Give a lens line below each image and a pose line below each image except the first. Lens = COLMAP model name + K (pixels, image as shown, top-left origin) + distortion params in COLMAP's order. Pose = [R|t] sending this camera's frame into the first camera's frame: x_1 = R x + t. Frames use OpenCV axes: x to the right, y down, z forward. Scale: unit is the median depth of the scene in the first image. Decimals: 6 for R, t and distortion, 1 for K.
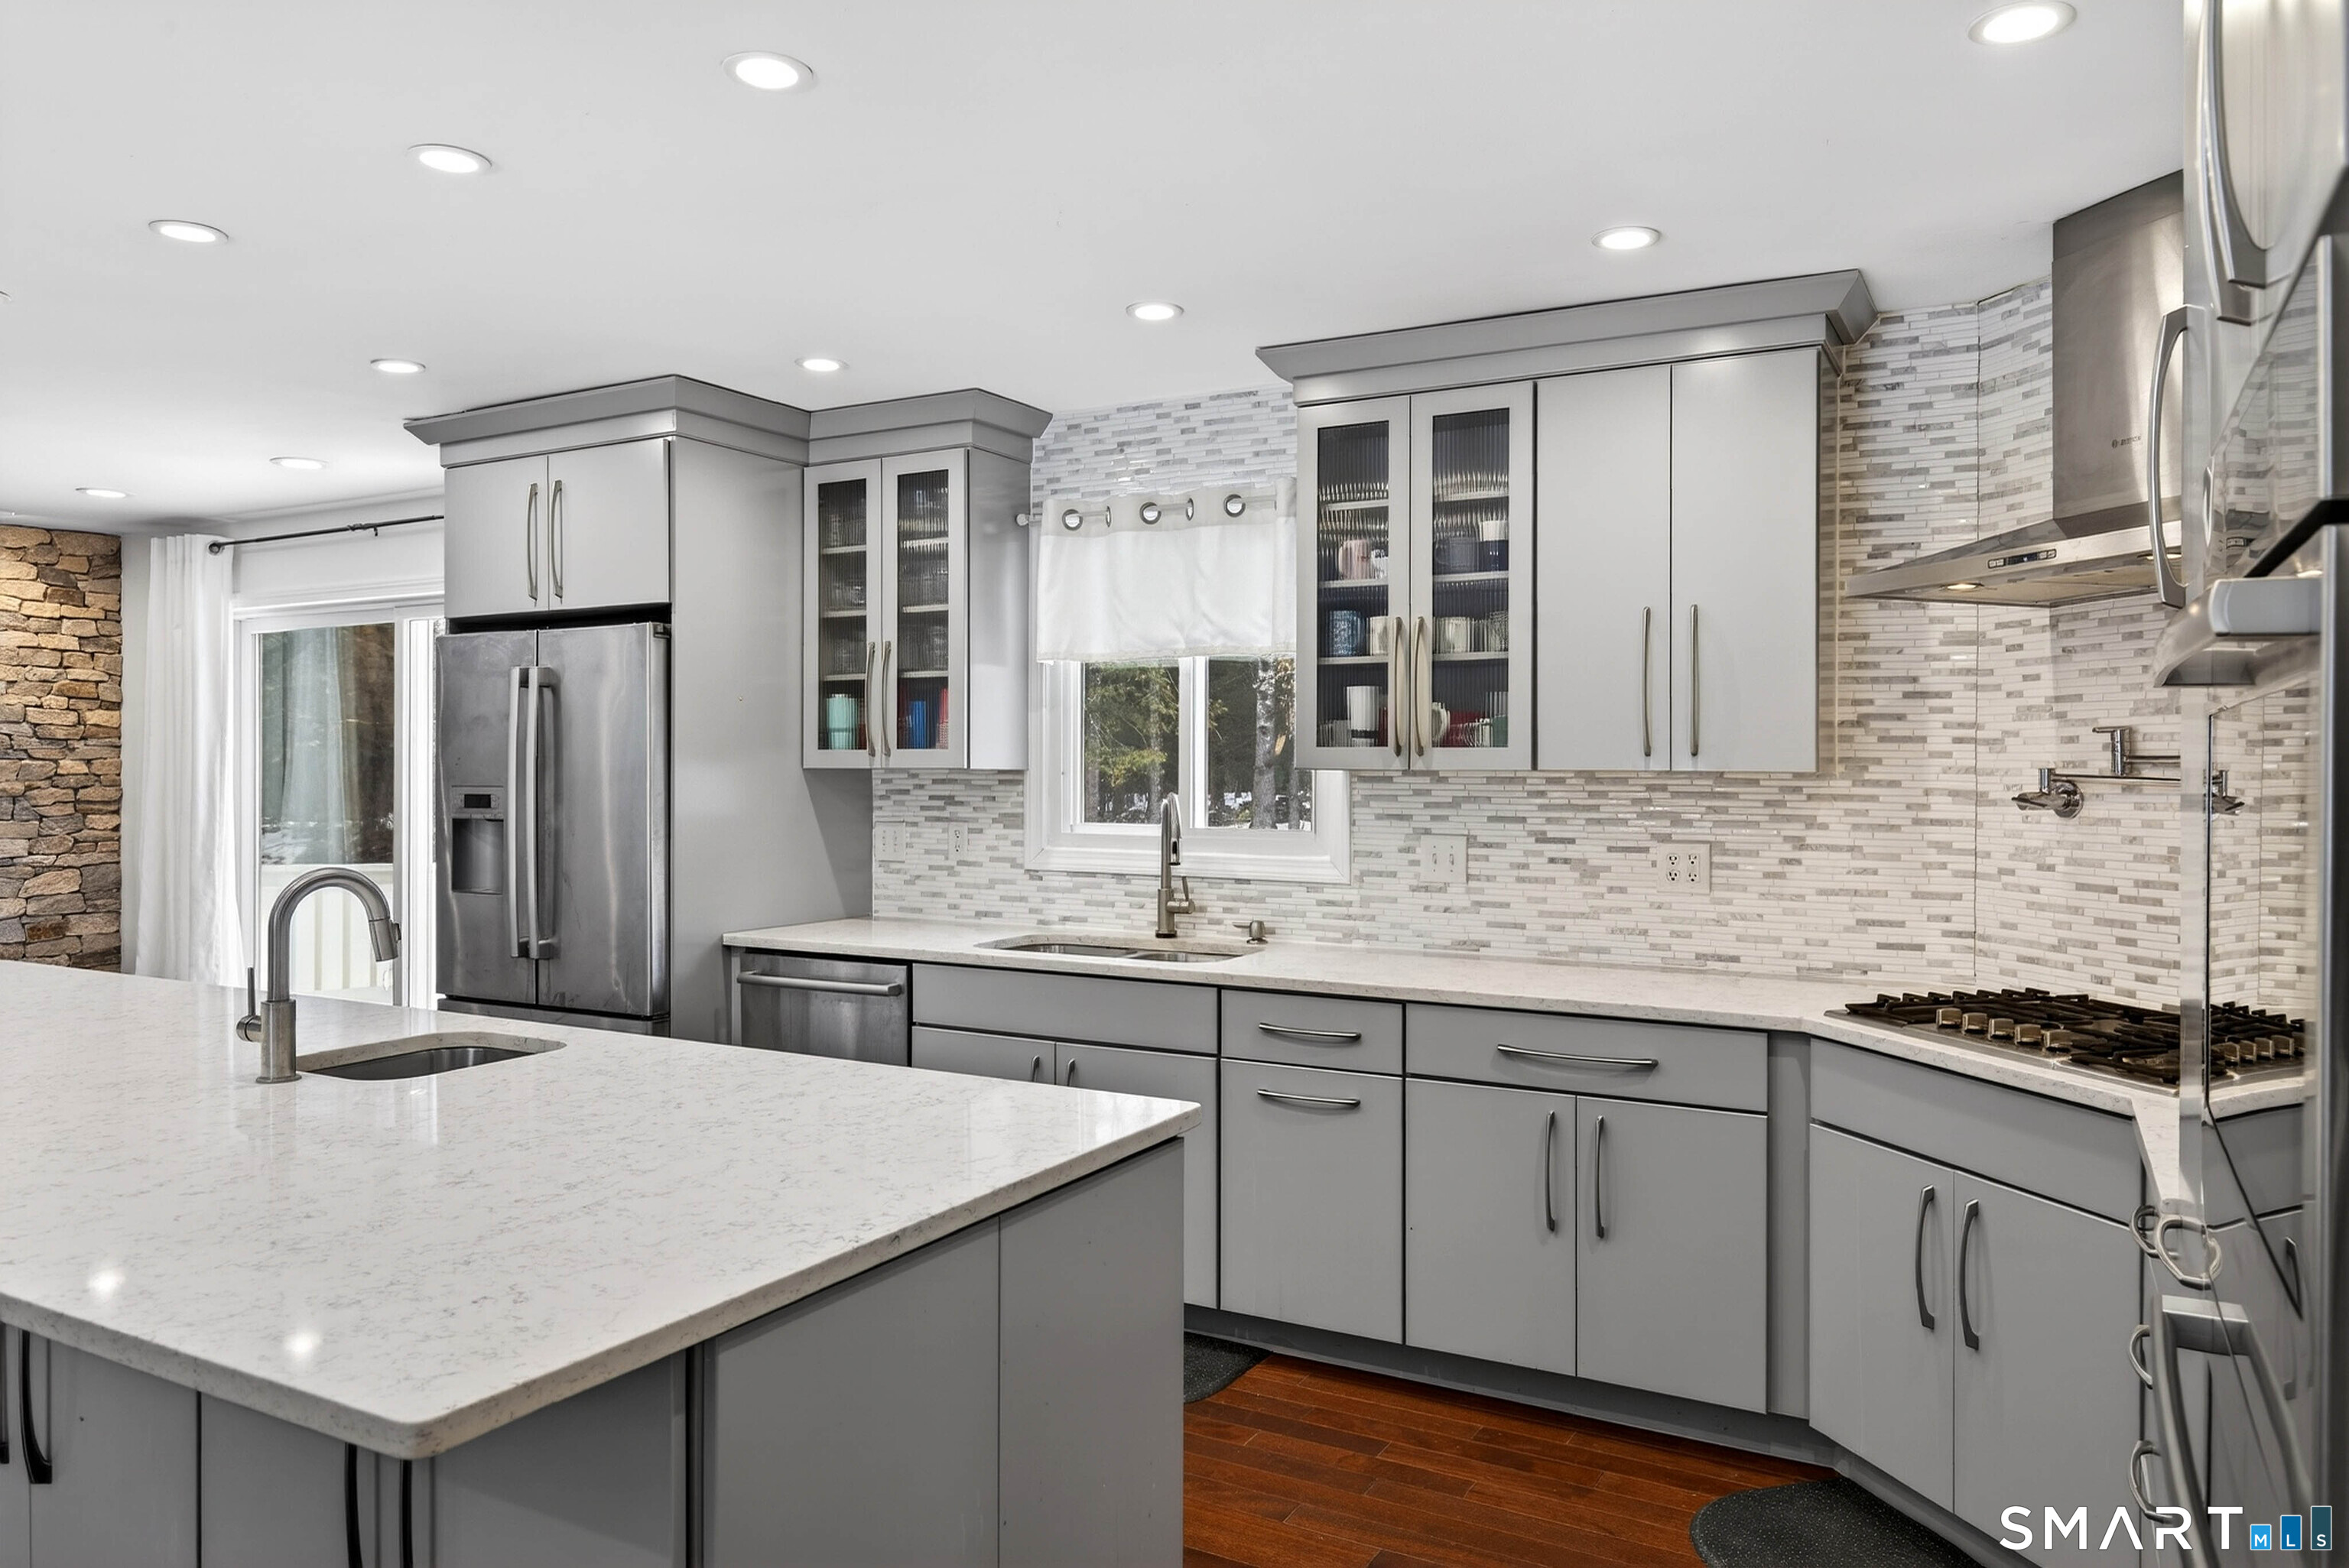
lens RADIAL K [[1569.8, 0, 1180.1], [0, 1569.8, 767.8], [0, 0, 1]] dist [0.003759, -0.000675]
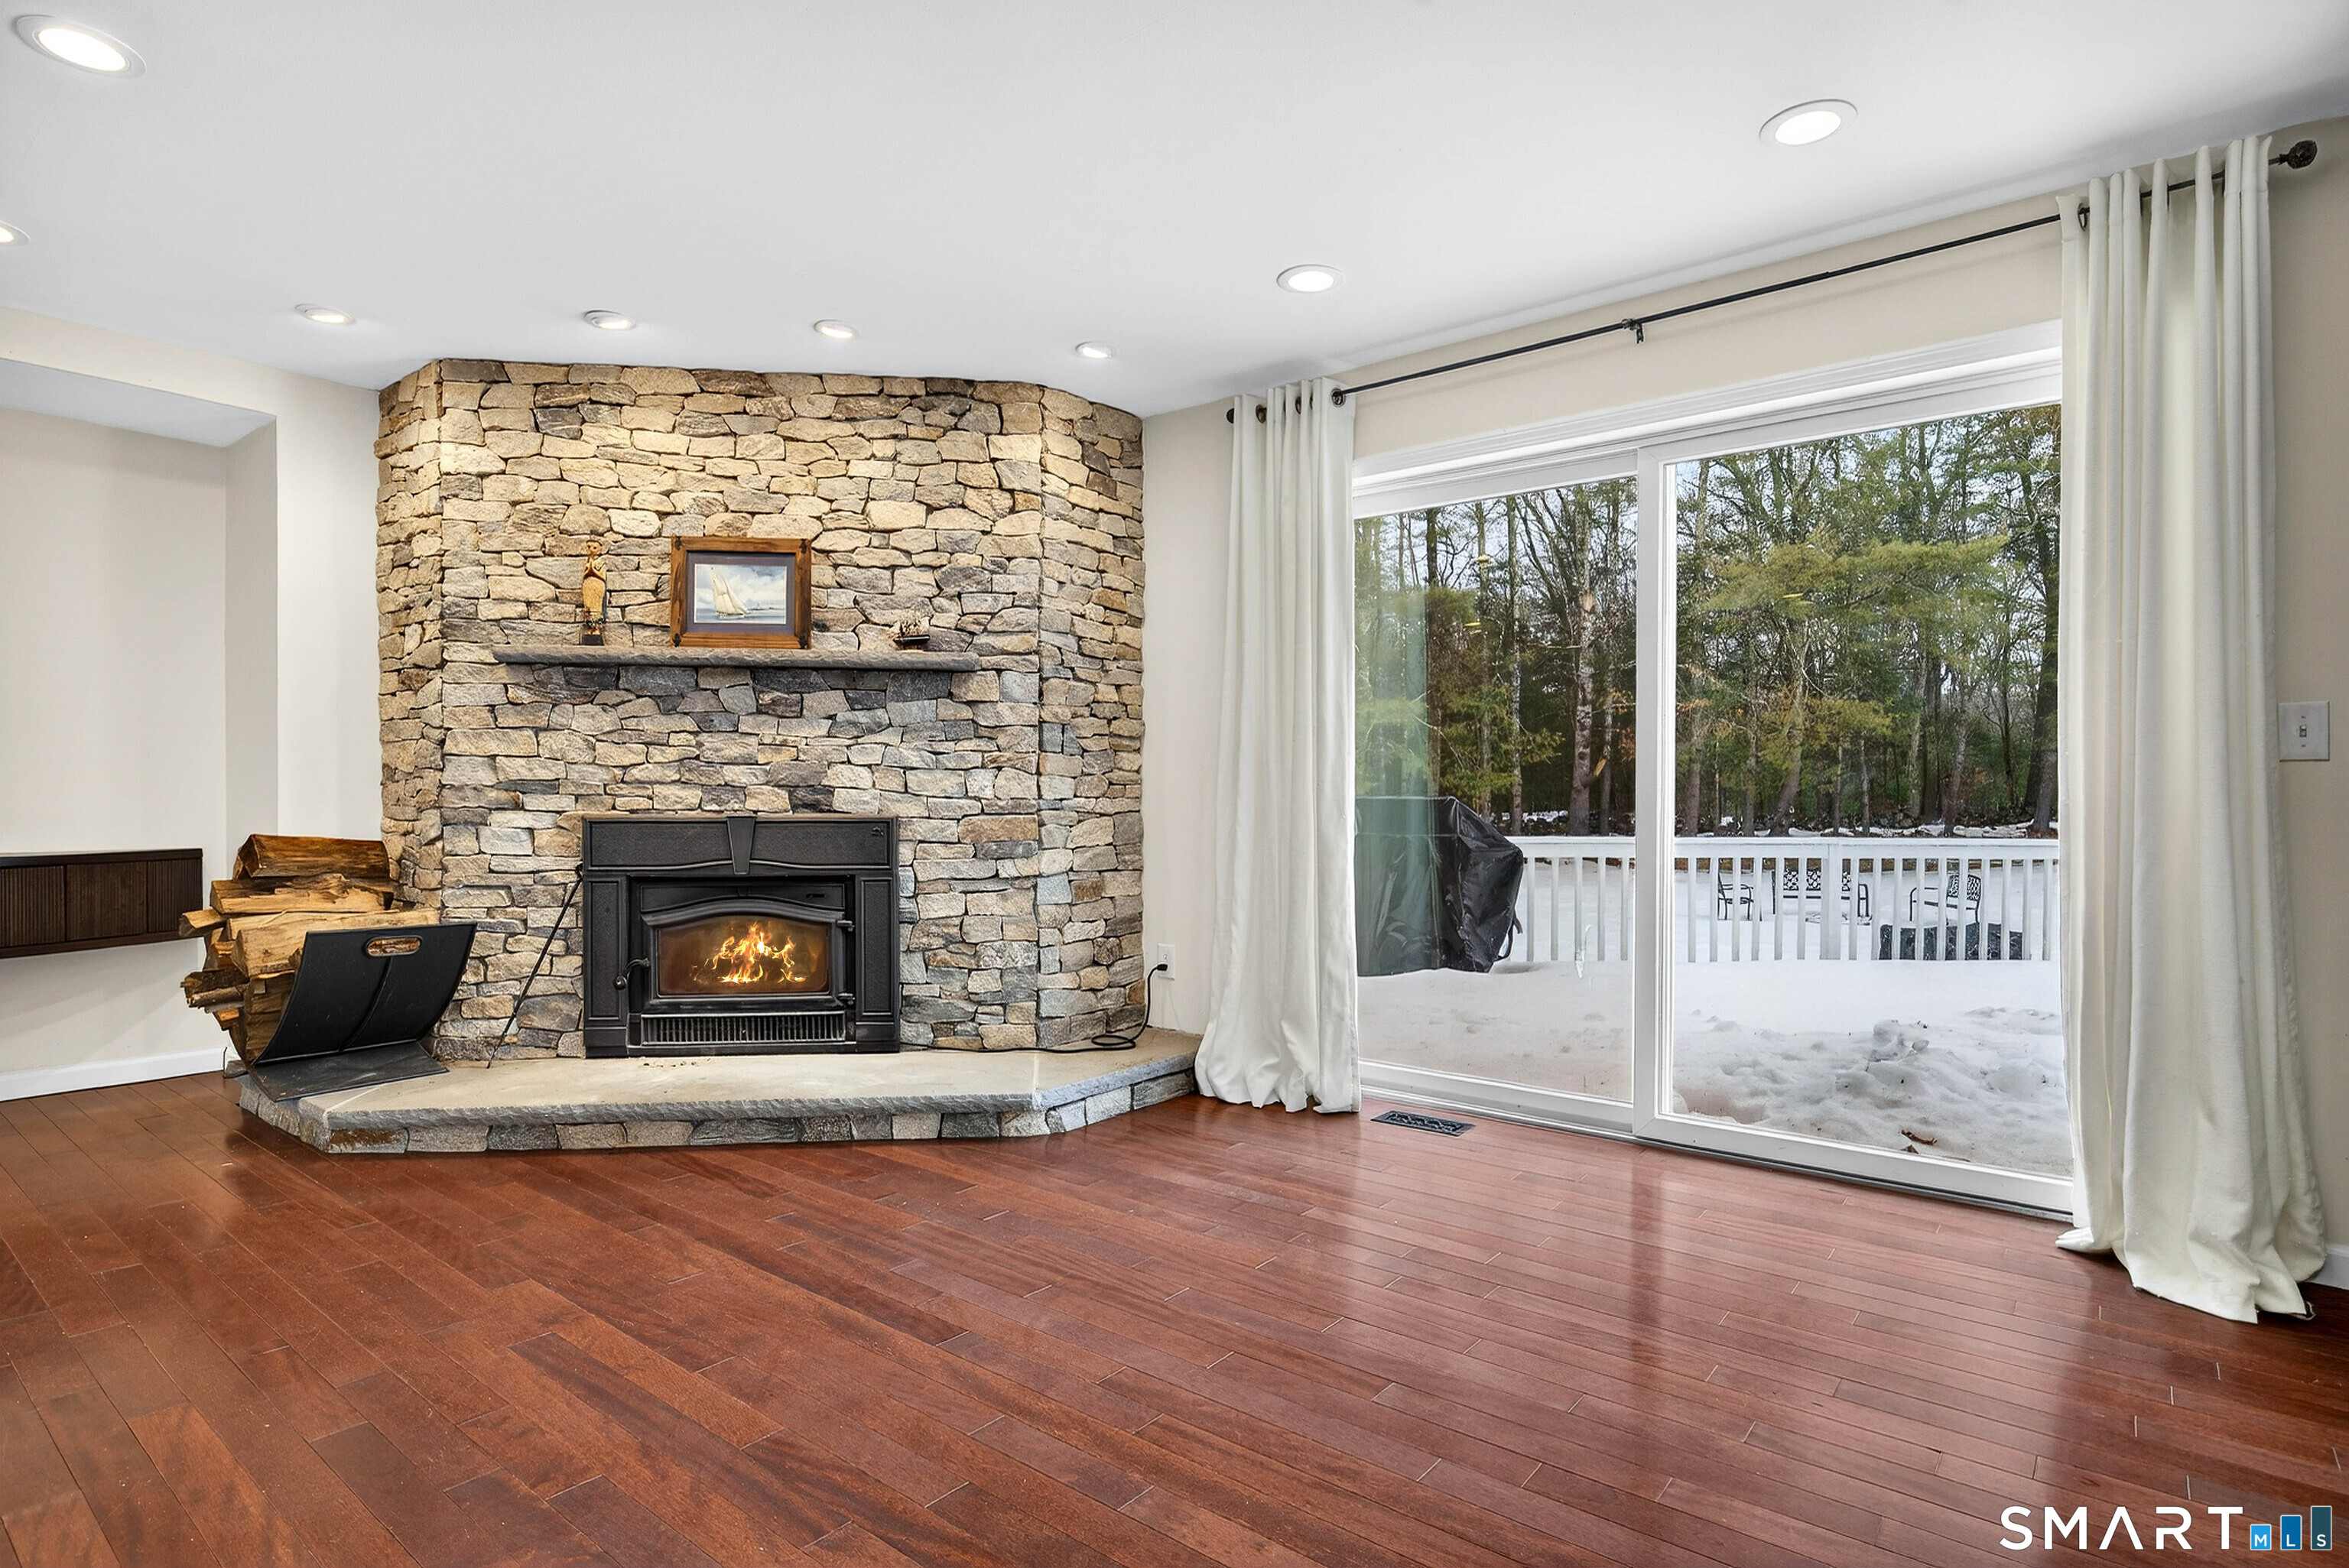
lens RADIAL K [[1209.6, 0, 1169.0], [0, 1209.6, 803.3], [0, 0, 1]] dist [-0.001753, -0.000634]
pose [[0.984568, 0.005660, -0.174912, -0.932932], [-0.004974, 0.999978, 0.004359, 0.090727], [0.174933, -0.003422, 0.984574, 0.632929]]
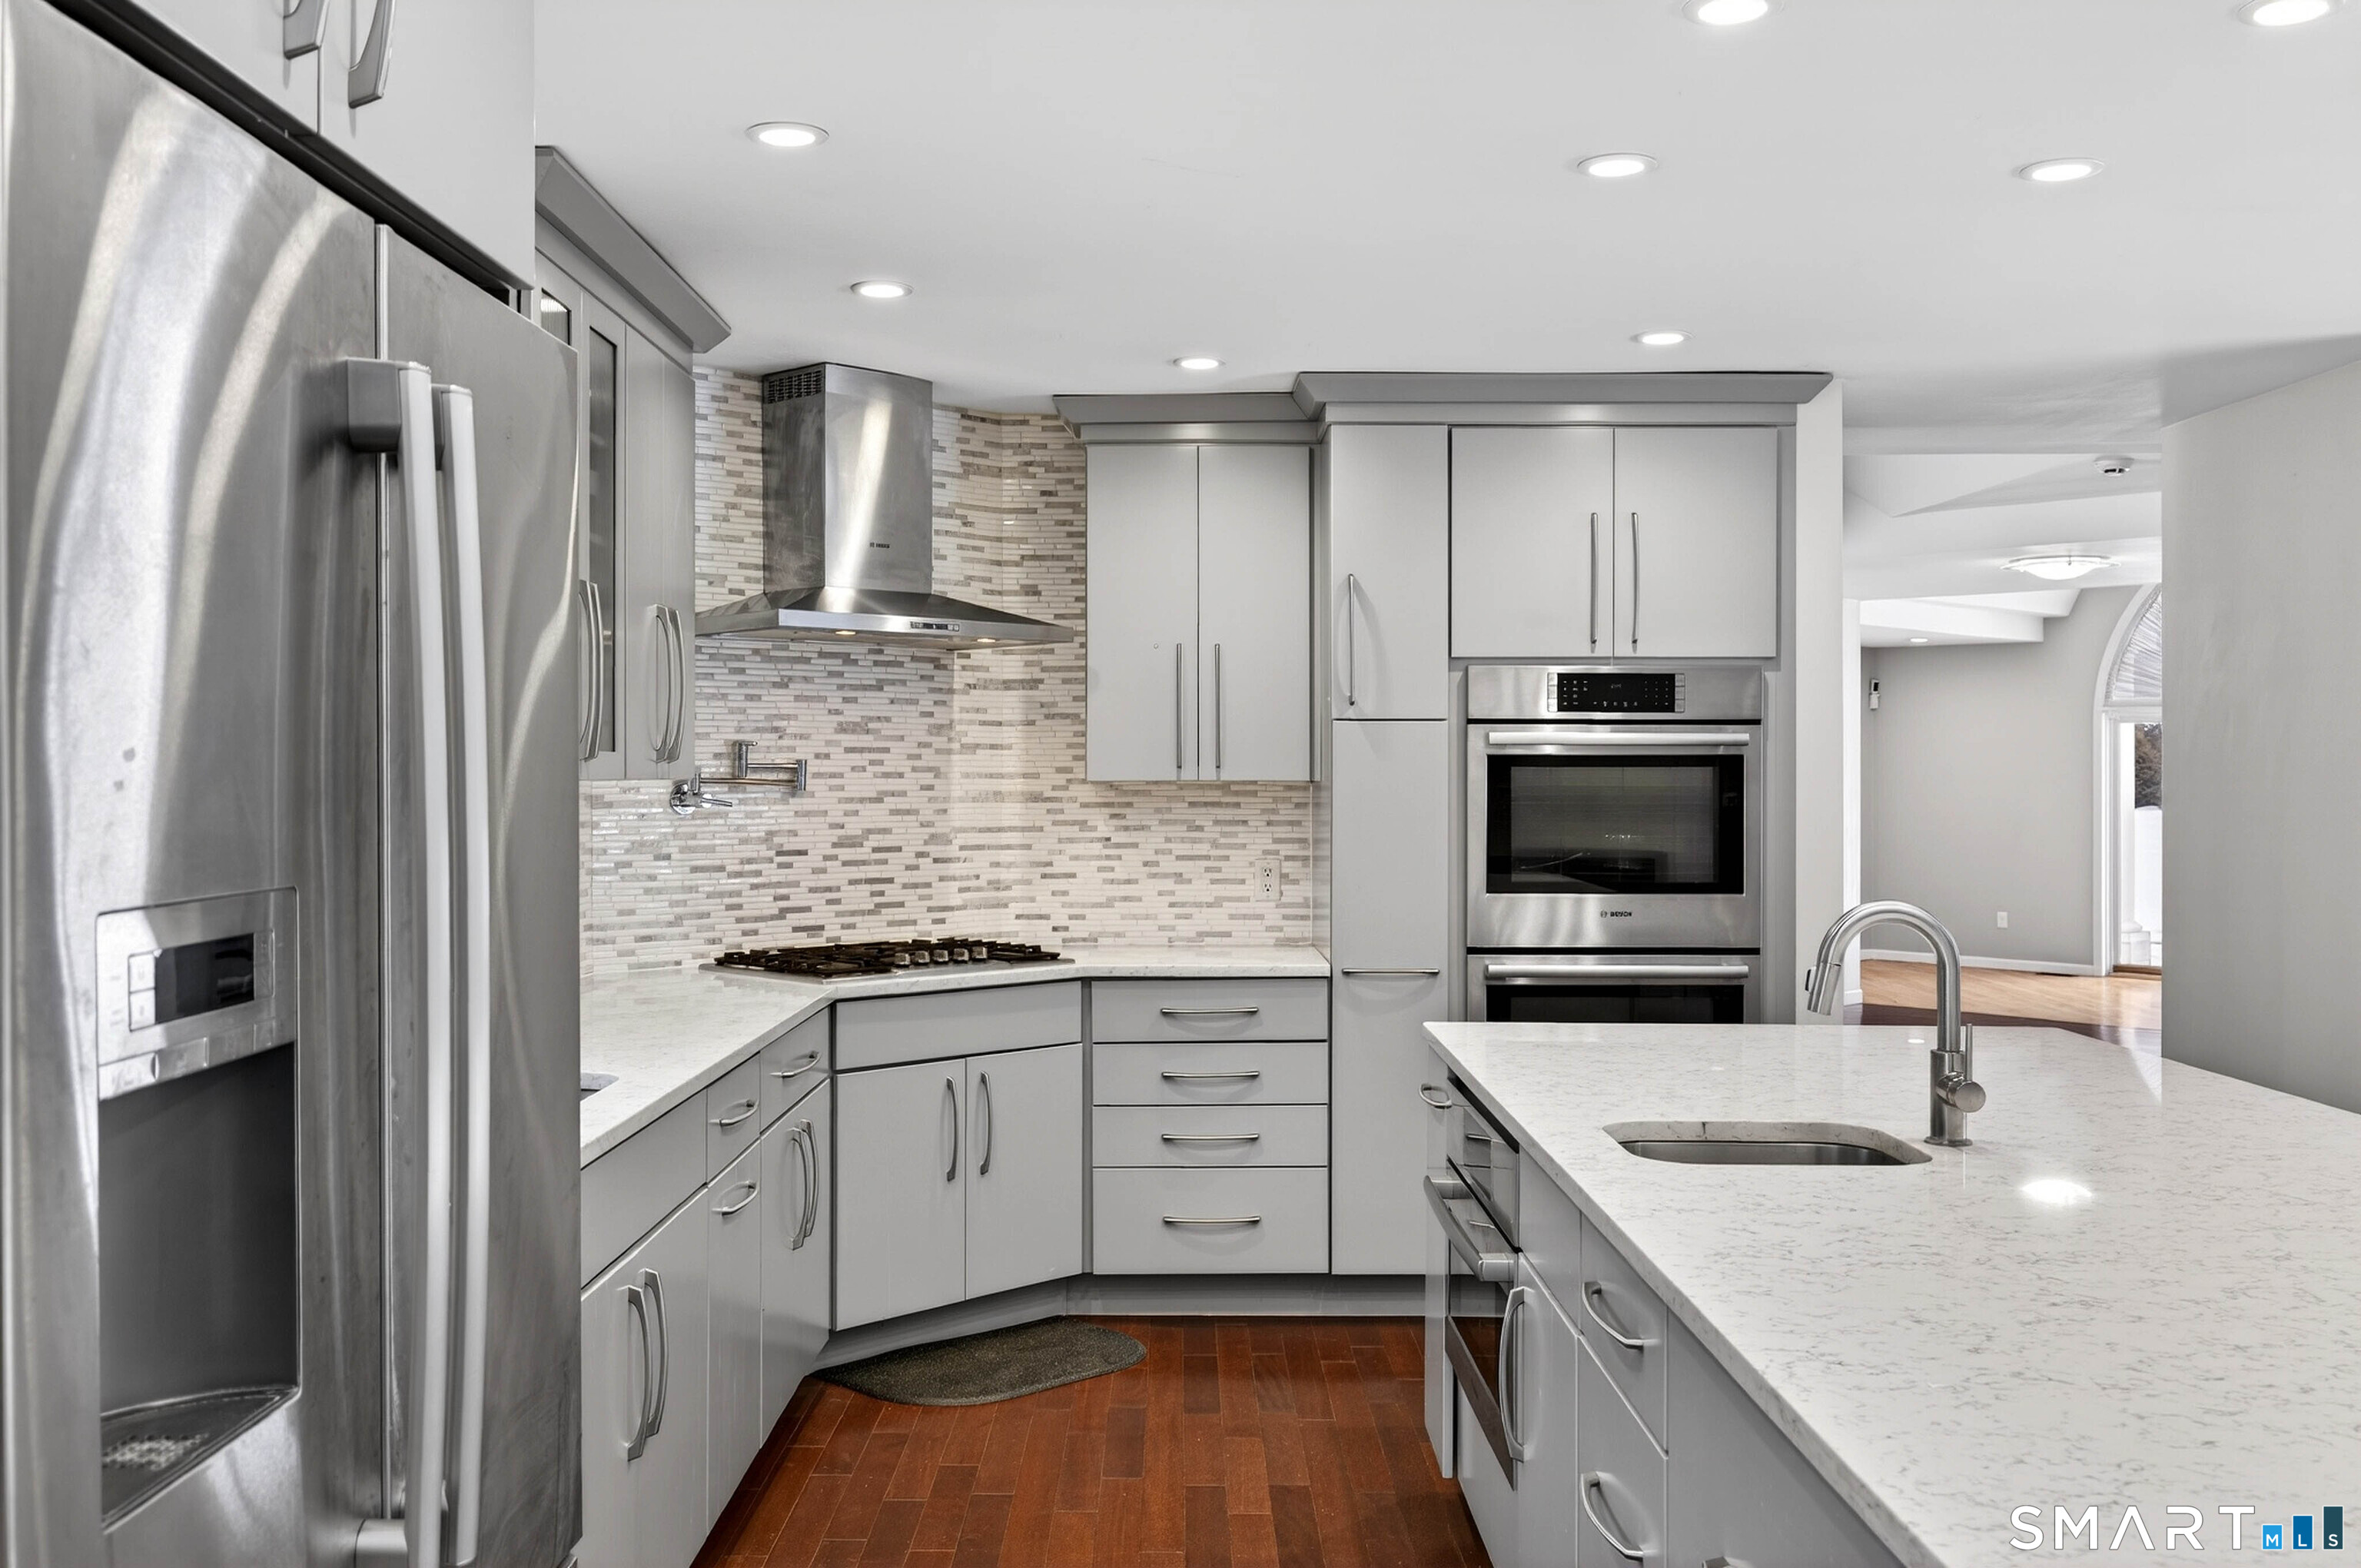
lens RADIAL K [[2092.8, 0, 1180.5], [0, 2092.8, 784.0], [0, 0, 1]] dist [-0.002246, -0.000144]
pose [[-0.483194, -0.006074, 0.875492, -0.807638], [0.002719, 0.999961, 0.008438, -0.003051], [-0.875509, 0.006458, -0.483158, 1.127718]]
